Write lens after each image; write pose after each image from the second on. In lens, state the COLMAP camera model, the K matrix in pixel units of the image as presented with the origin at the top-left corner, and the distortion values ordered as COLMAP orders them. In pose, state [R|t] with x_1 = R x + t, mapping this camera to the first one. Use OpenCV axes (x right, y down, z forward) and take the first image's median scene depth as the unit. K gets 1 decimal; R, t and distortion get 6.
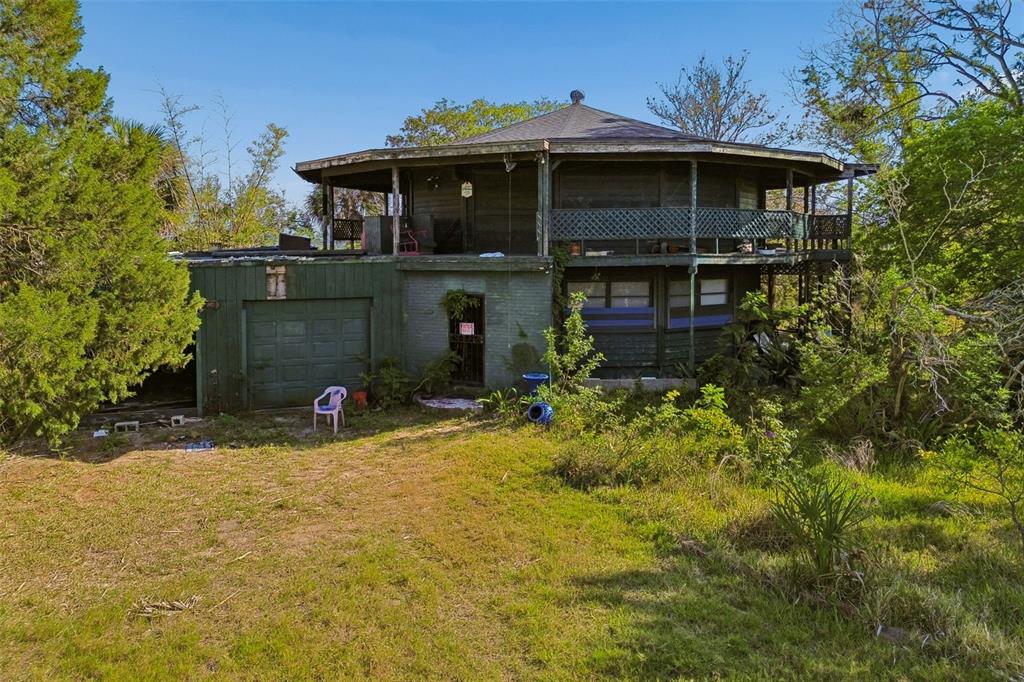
lens RADIAL K [[795.4, 0, 513.5], [0, 795.4, 282.4], [0, 0, 1]] dist [0.130105, -0.241222]
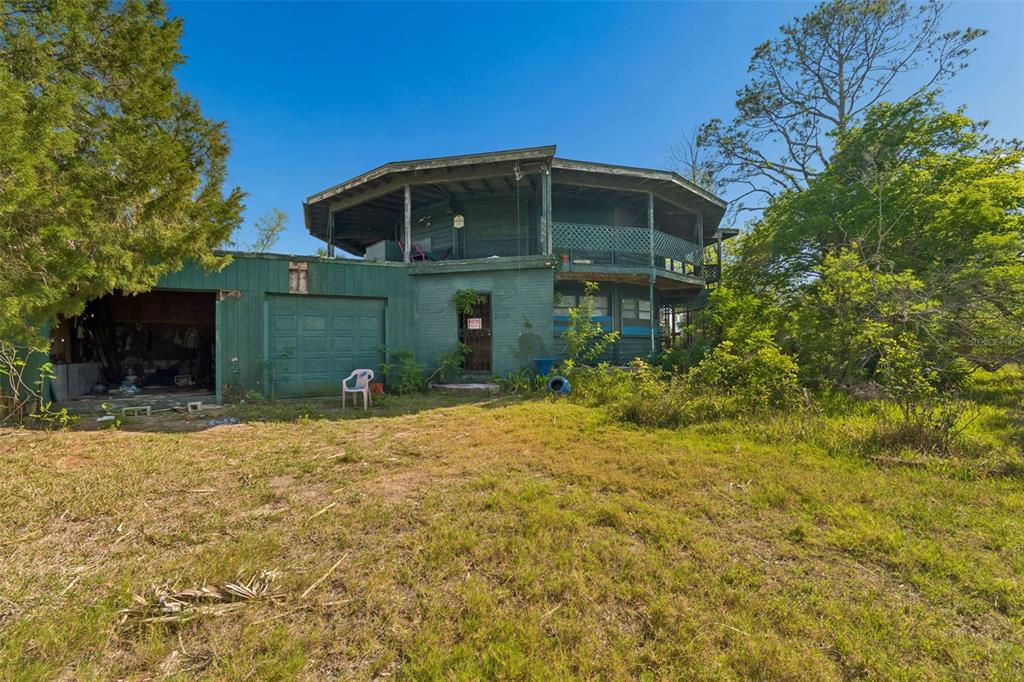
lens RADIAL K [[485.3, 0, 512.0], [0, 485.3, 341.0], [0, 0, 1]] dist [0.003561, 0.000763]
pose [[0.979069, -0.004096, 0.203485, -0.149134], [0.017502, 0.997788, -0.064130, 0.128934], [-0.202772, 0.066349, 0.976976, 0.319683]]
